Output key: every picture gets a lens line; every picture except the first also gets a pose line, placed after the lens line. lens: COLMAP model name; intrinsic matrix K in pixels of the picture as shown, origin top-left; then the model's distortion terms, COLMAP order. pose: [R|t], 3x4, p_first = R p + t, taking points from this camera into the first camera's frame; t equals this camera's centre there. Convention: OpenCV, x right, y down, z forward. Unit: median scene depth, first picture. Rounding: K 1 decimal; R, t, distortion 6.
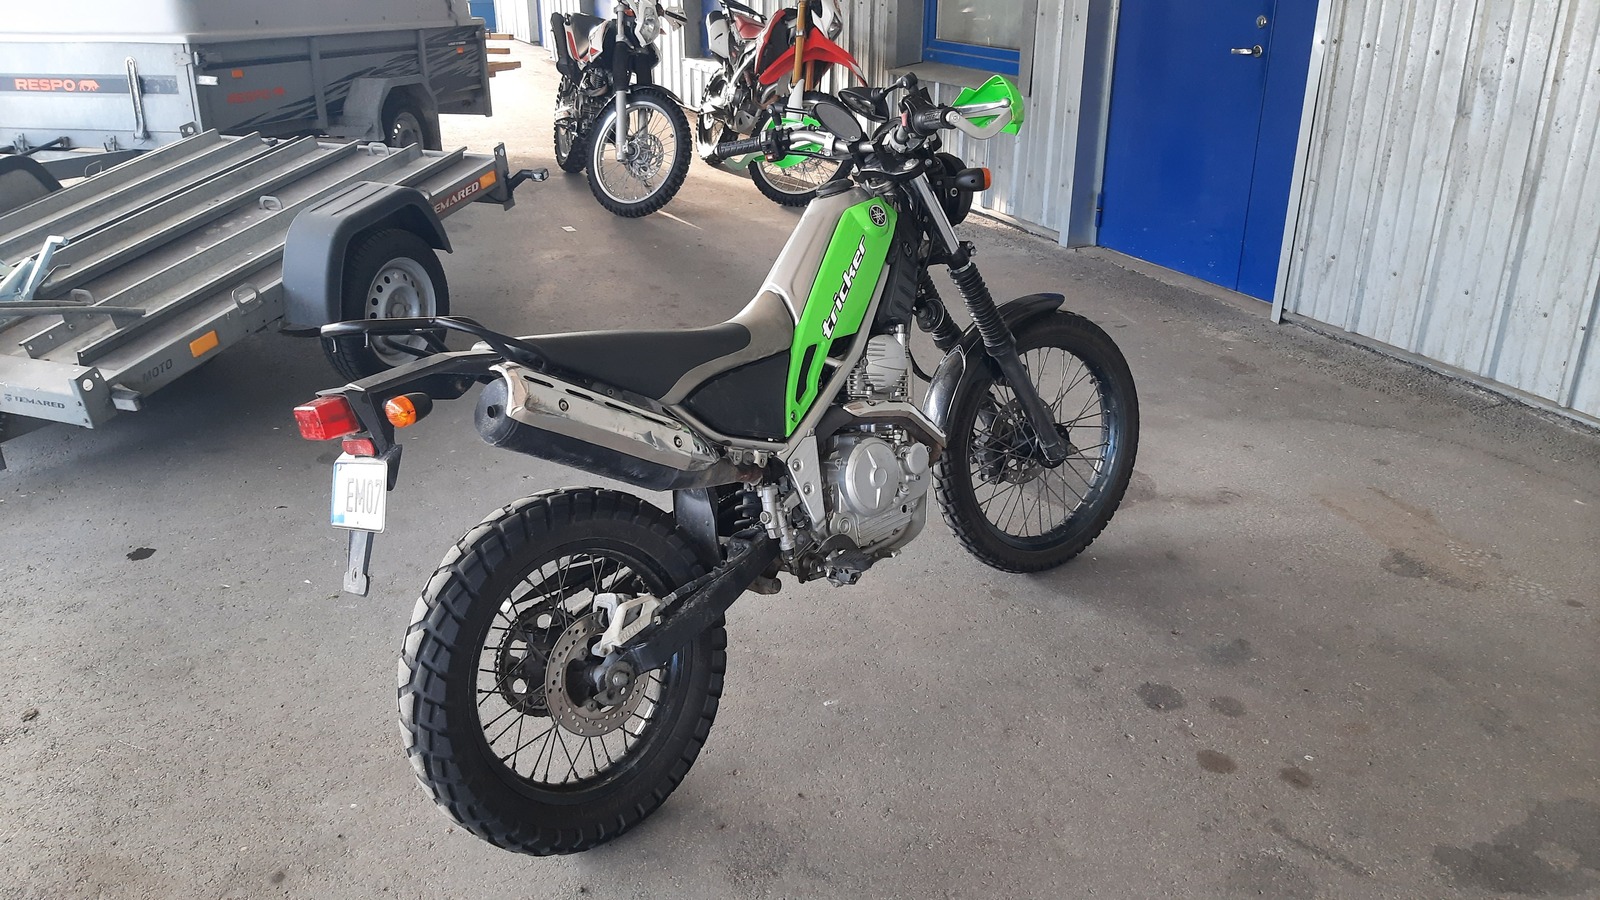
lens RADIAL K [[1238.4, 0, 800.7], [0, 1238.4, 446.9], [0, 0, 1]] dist [0.041734, -0.090108]
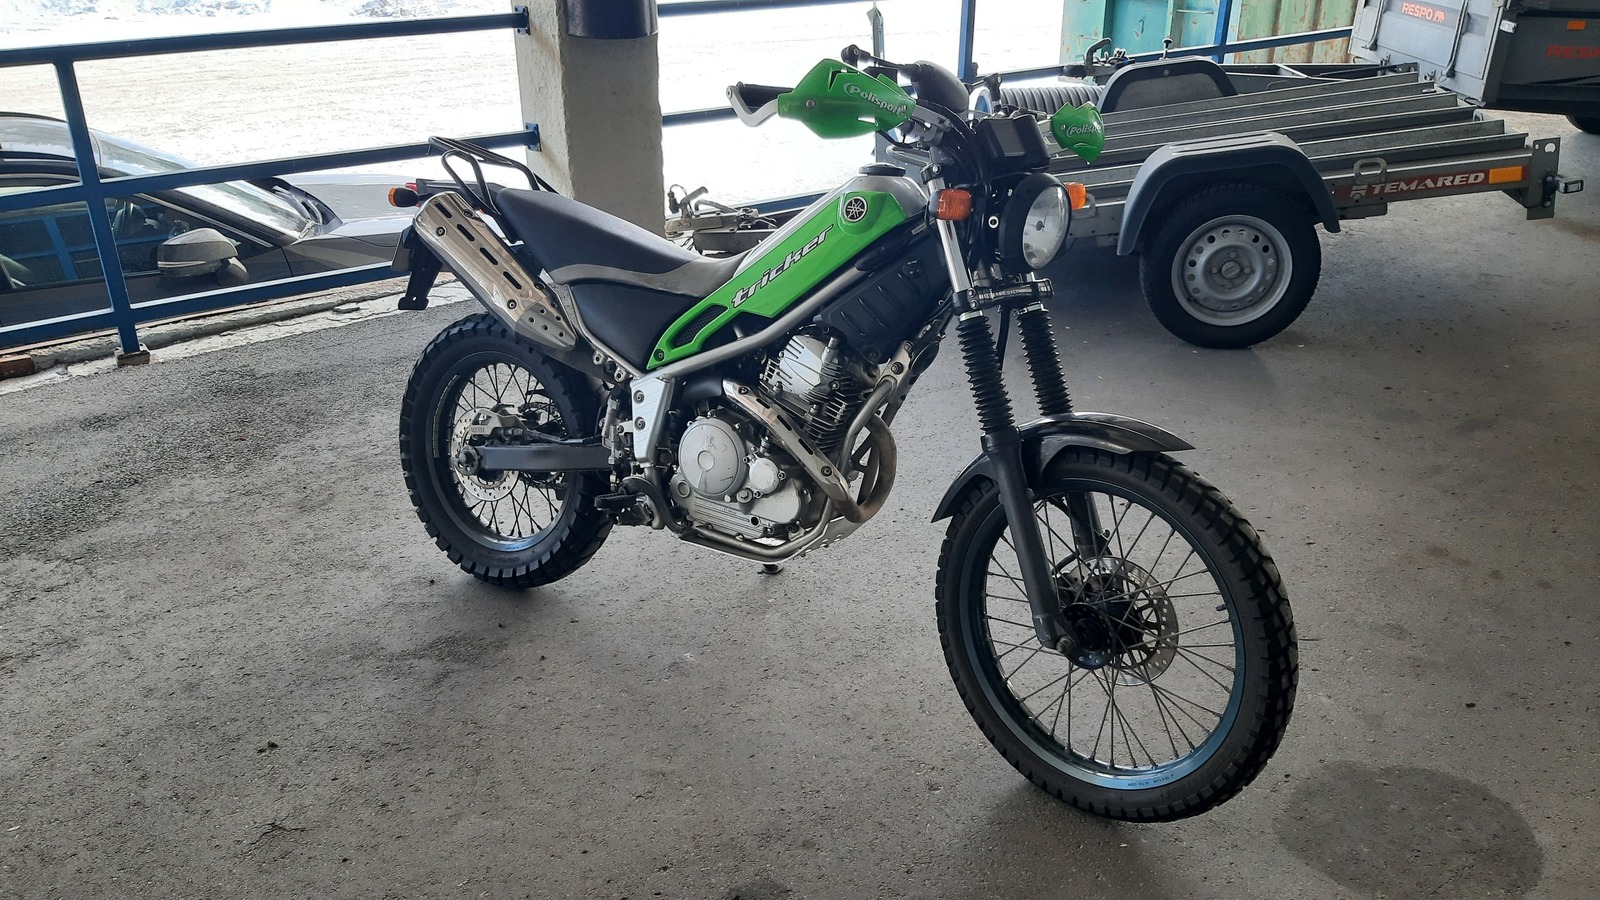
lens RADIAL K [[1238.4, 0, 805.0], [0, 1238.4, 458.4], [0, 0, 1]] dist [0.041734, -0.090108]
pose [[0.196569, 0.418906, -0.886498, 0.552820], [-0.364502, 0.870560, 0.330552, -0.191563], [0.910219, 0.258153, 0.323817, 0.459989]]
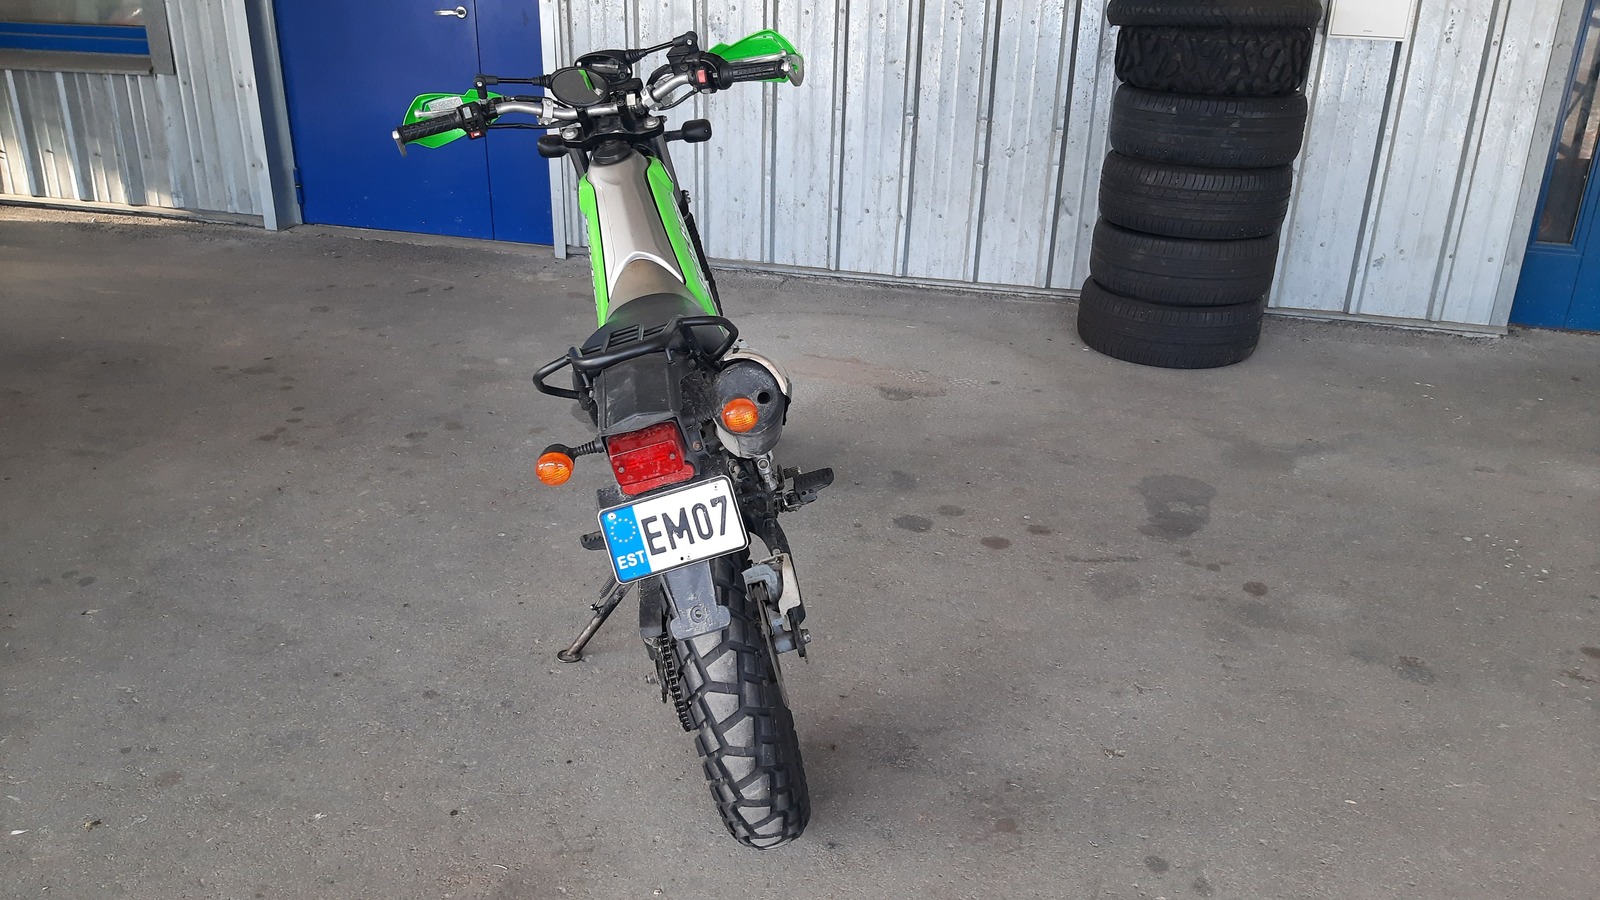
lens RADIAL K [[1238.4, 0, 804.3], [0, 1238.4, 455.0], [0, 0, 1]] dist [0.041734, -0.090108]
pose [[0.616083, -0.292290, 0.731443, -0.433403], [0.271577, 0.950485, 0.151075, -0.053067], [-0.739383, 0.105569, 0.664957, 0.158858]]
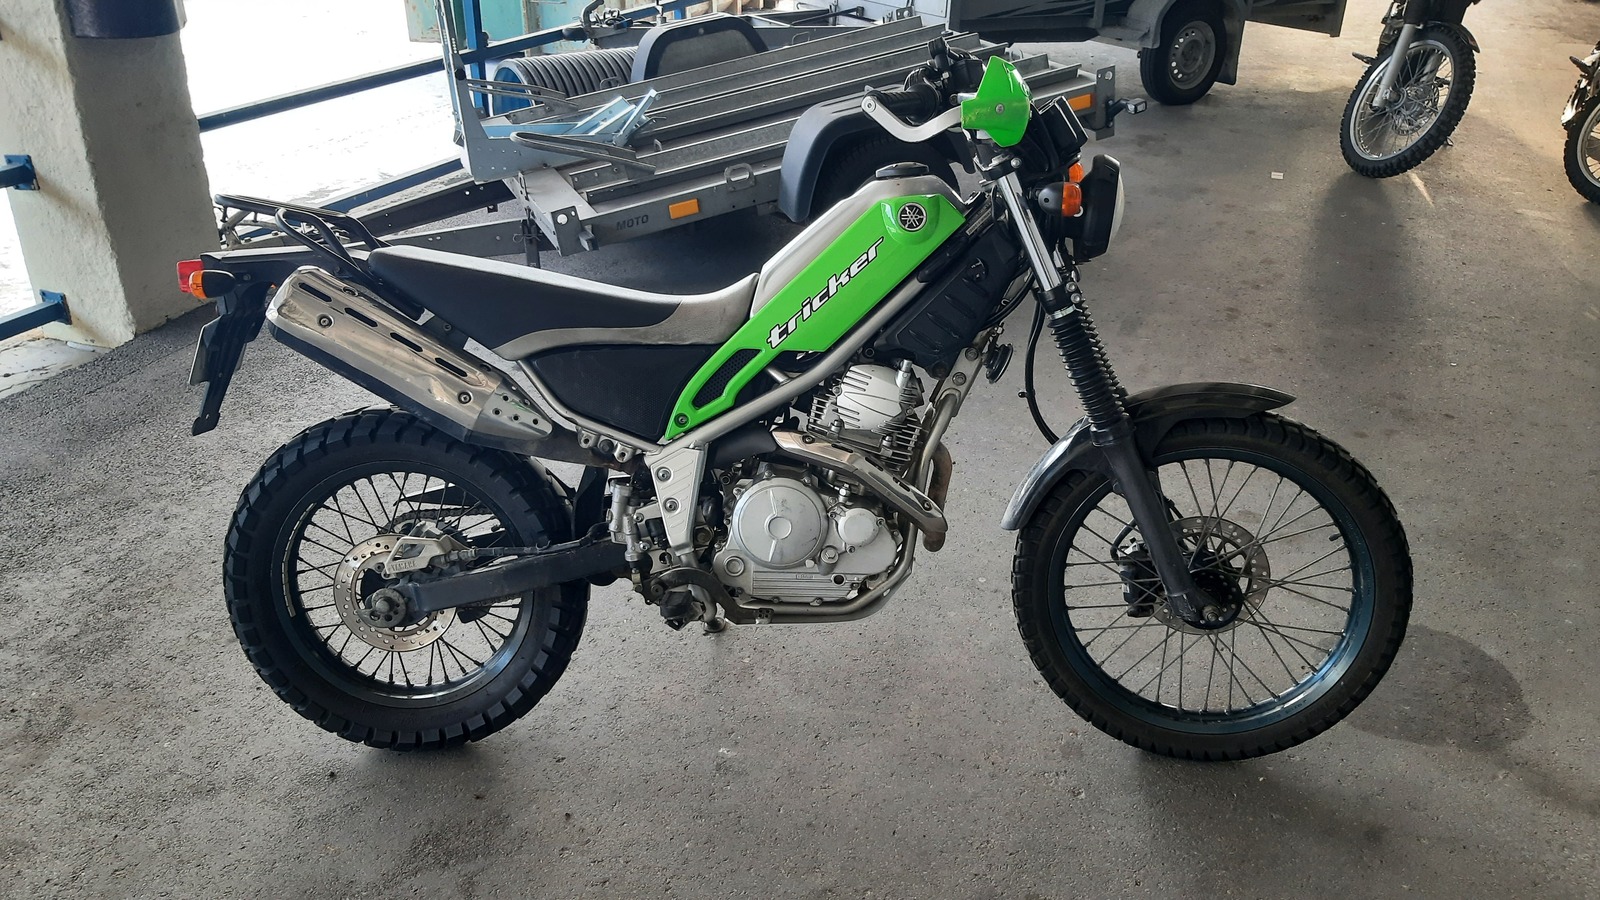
lens RADIAL K [[1238.4, 0, 807.0], [0, 1238.4, 449.2], [0, 0, 1]] dist [0.041734, -0.090108]
pose [[0.687745, 0.335893, -0.643570, 0.352504], [-0.283825, 0.940367, 0.187491, -0.110270], [0.668169, 0.053715, 0.742068, 0.243417]]
